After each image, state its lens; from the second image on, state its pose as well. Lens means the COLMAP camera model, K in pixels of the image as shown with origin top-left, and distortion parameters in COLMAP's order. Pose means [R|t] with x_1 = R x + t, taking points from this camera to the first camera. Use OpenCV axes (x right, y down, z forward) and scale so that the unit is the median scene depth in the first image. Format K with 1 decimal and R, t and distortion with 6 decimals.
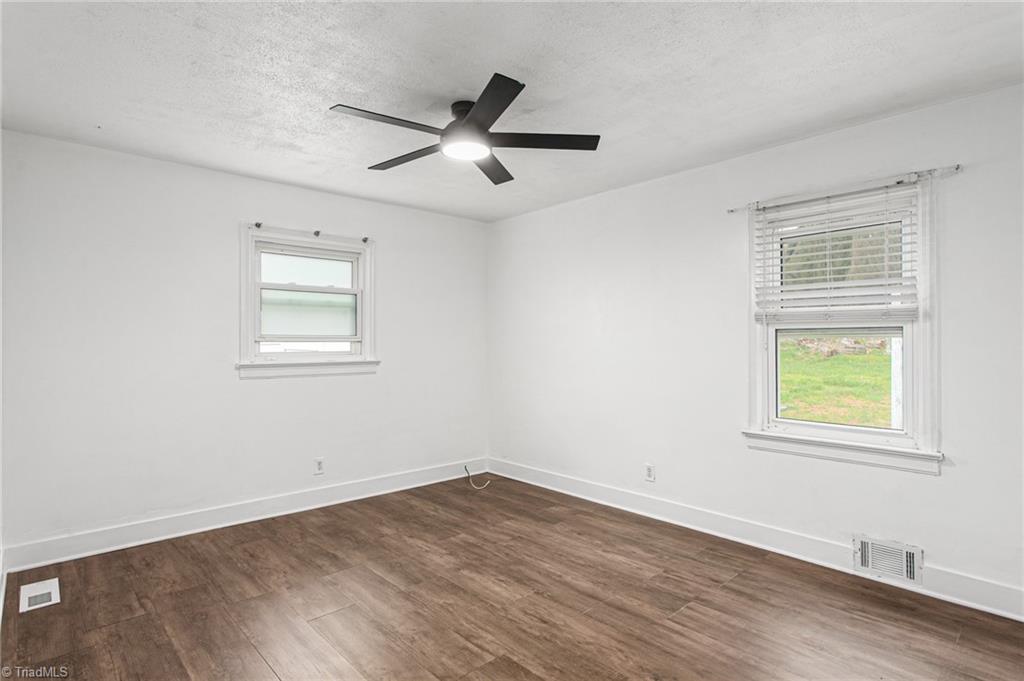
lens RADIAL K [[543.2, 0, 512.0], [0, 543.2, 340.5], [0, 0, 1]] dist [-0.000140, -0.000020]
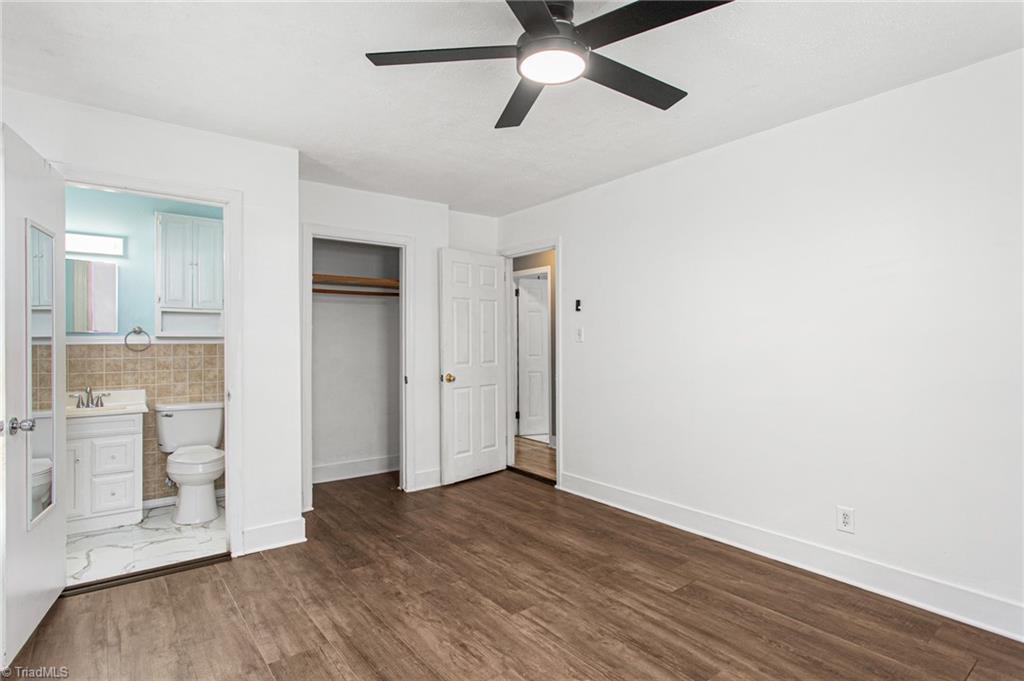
lens RADIAL K [[543.2, 0, 512.0], [0, 543.2, 340.5], [0, 0, 1]] dist [-0.000140, -0.000020]
pose [[-0.996487, 0.005992, 0.083538, -0.103748], [0.005438, 0.999962, -0.006860, 0.019203], [-0.083576, -0.006382, -0.996481, 1.977172]]
